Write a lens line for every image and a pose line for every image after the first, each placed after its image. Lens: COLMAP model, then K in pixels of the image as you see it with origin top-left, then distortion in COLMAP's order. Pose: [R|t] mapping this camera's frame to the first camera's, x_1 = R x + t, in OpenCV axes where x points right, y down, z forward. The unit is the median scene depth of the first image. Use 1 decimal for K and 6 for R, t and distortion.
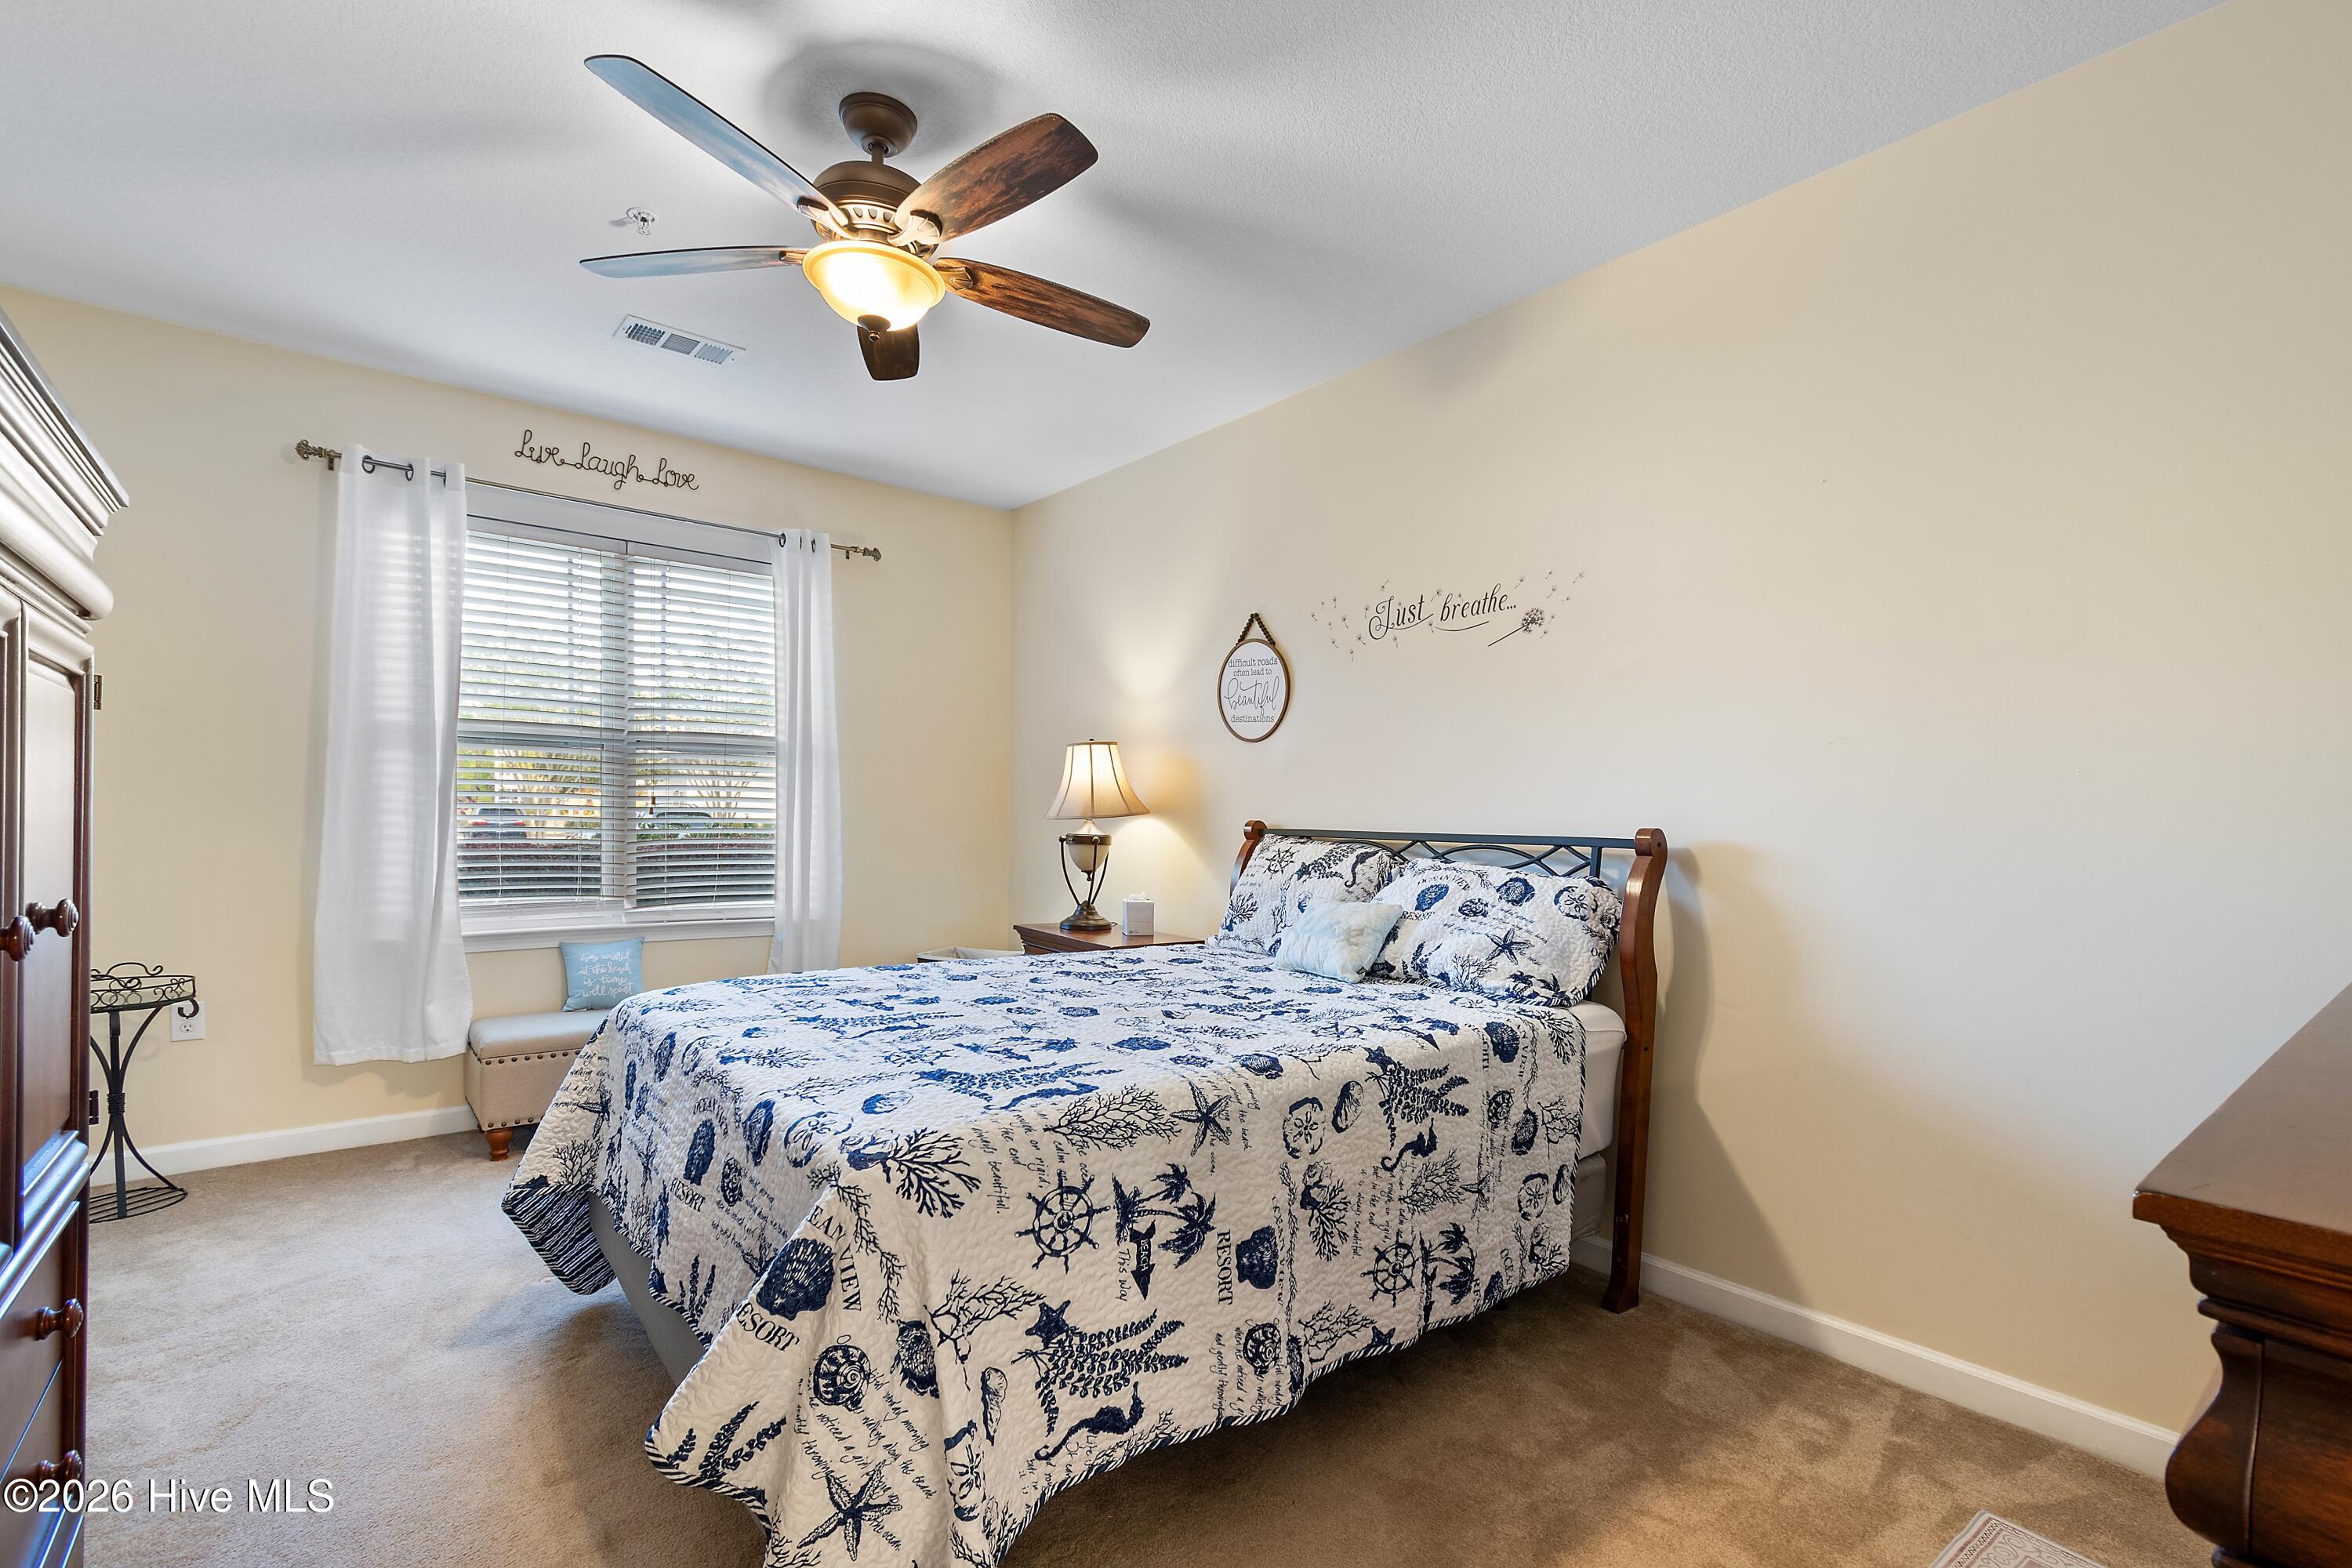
lens RADIAL K [[1037.8, 0, 1190.1], [0, 1037.8, 789.2], [0, 0, 1]] dist [0.000848, 0.000162]
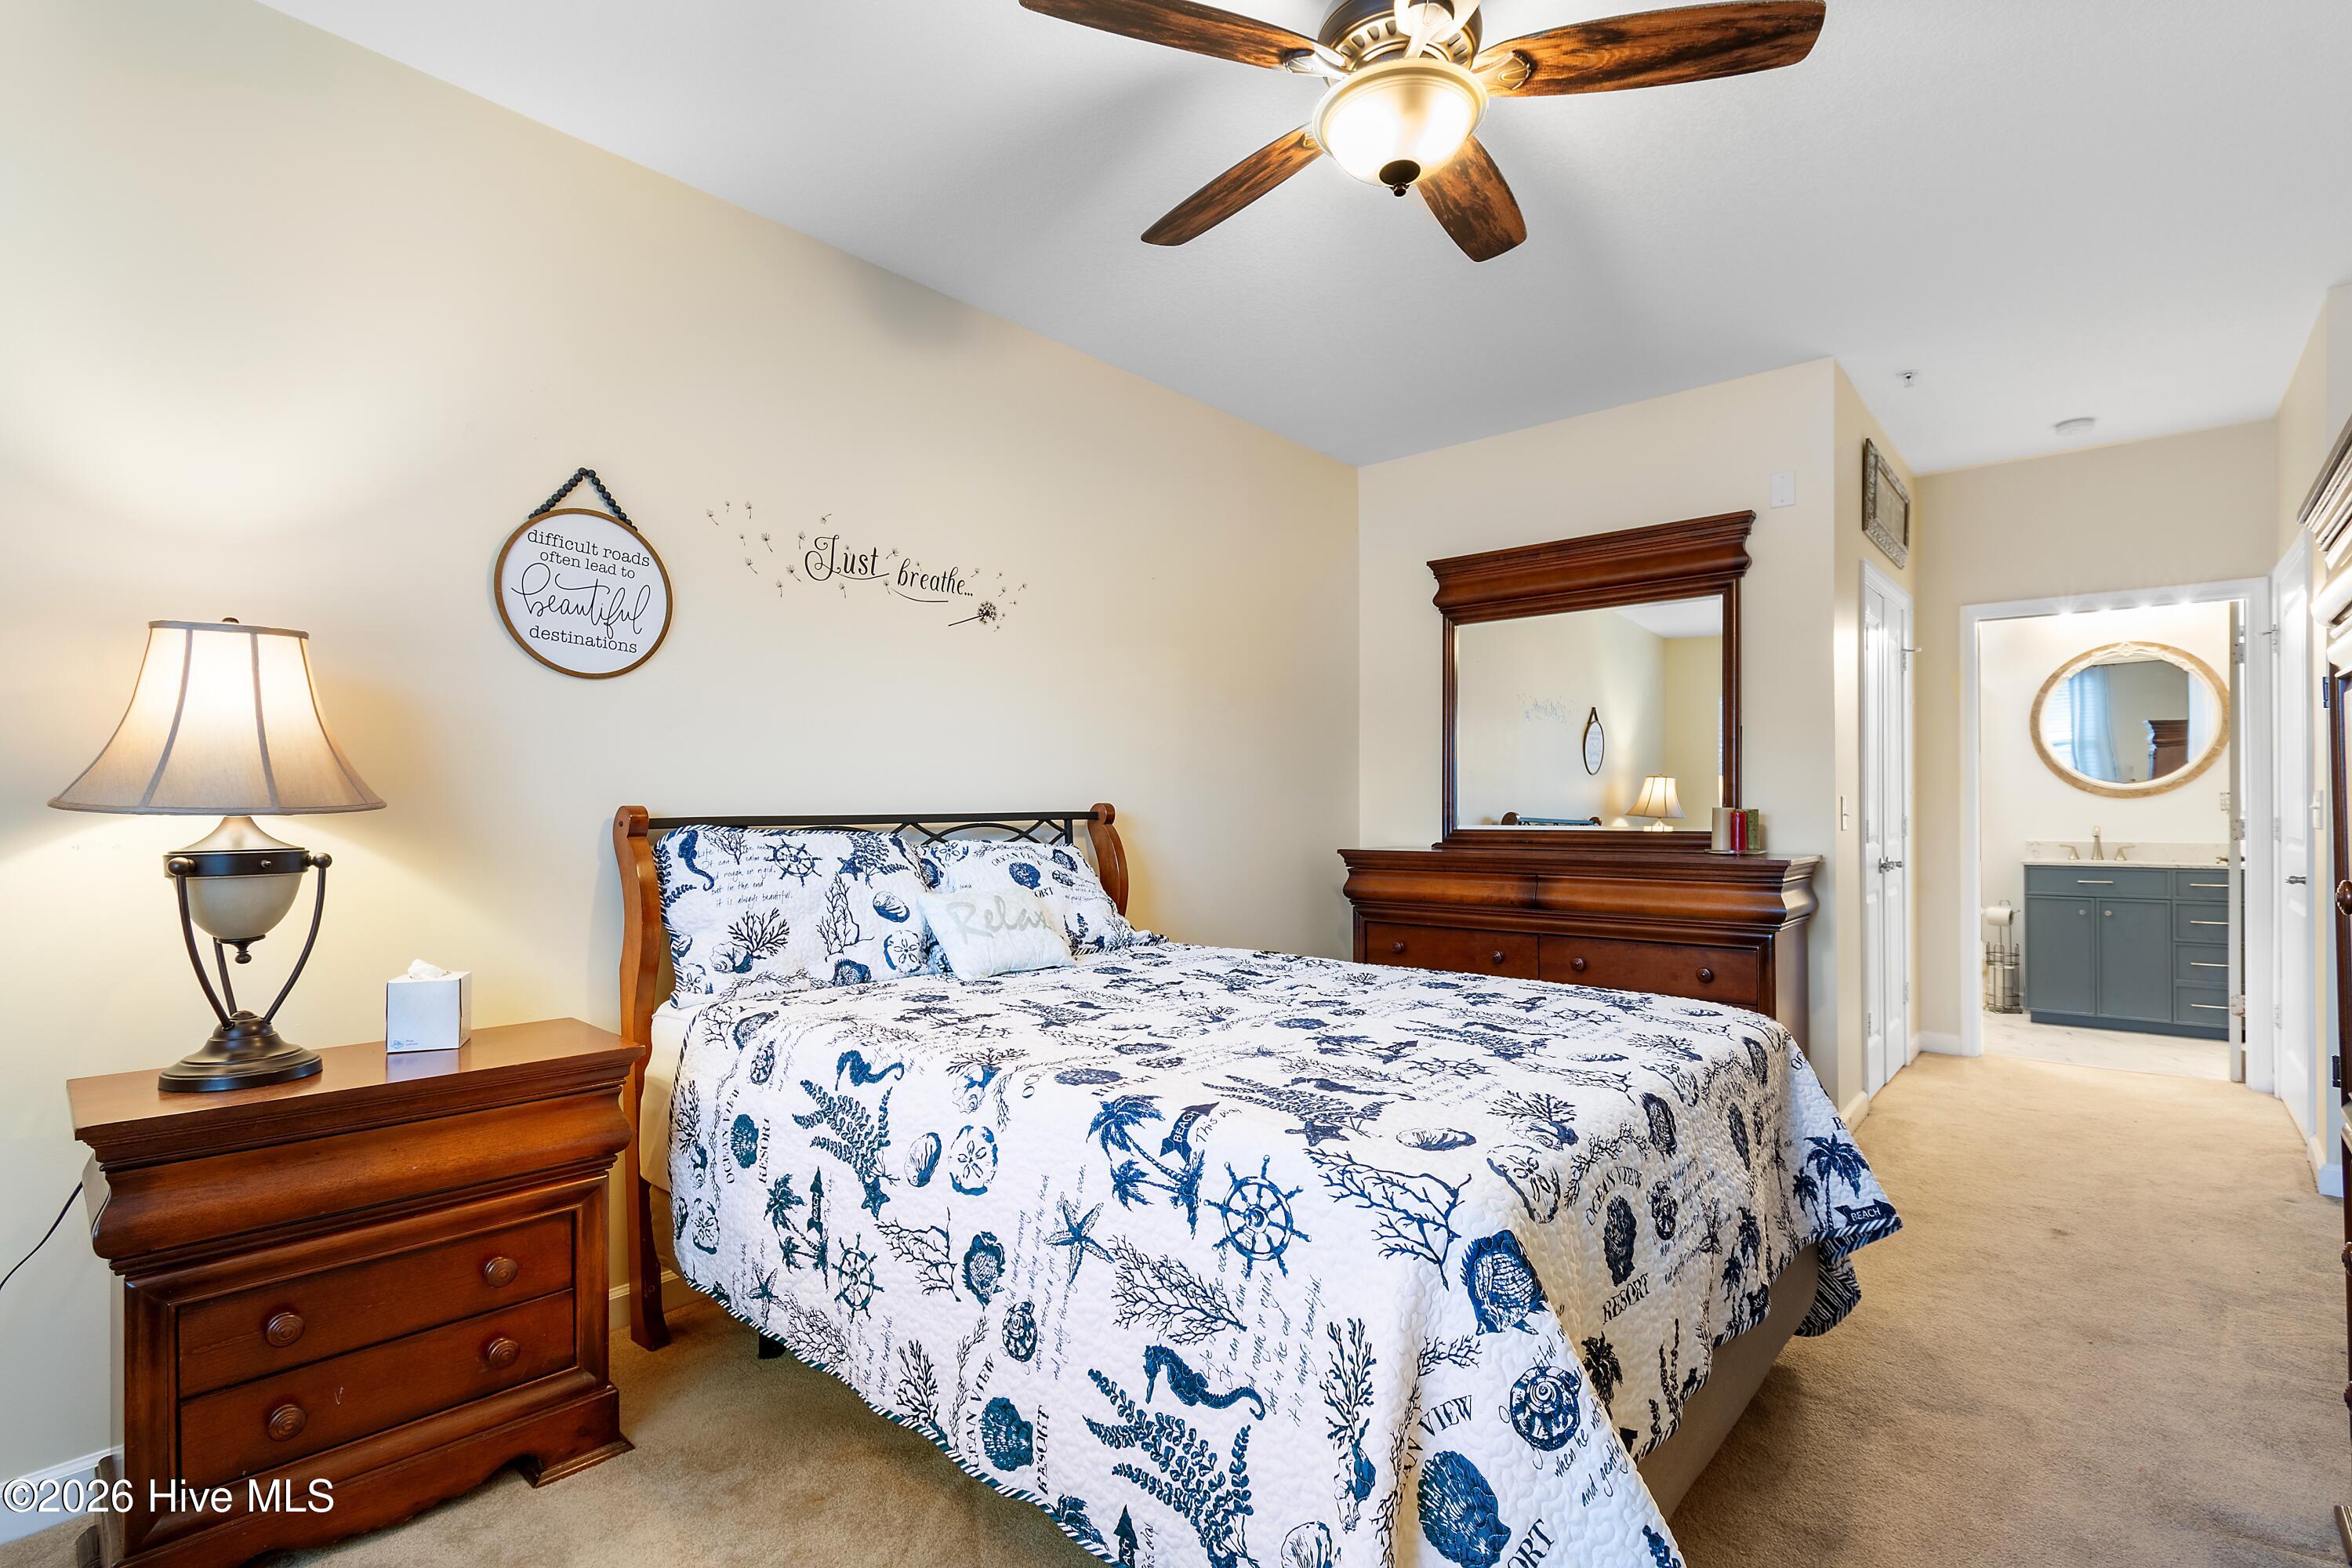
lens RADIAL K [[1095.7, 0, 1176.0], [0, 1095.7, 784.0], [0, 0, 1]] dist [-0.002127, -0.000434]
pose [[-0.174286, 0.009643, 0.984648, -0.760194], [-0.011463, 0.999864, -0.011821, 0.023713], [-0.984628, -0.013347, -0.174152, 0.929719]]
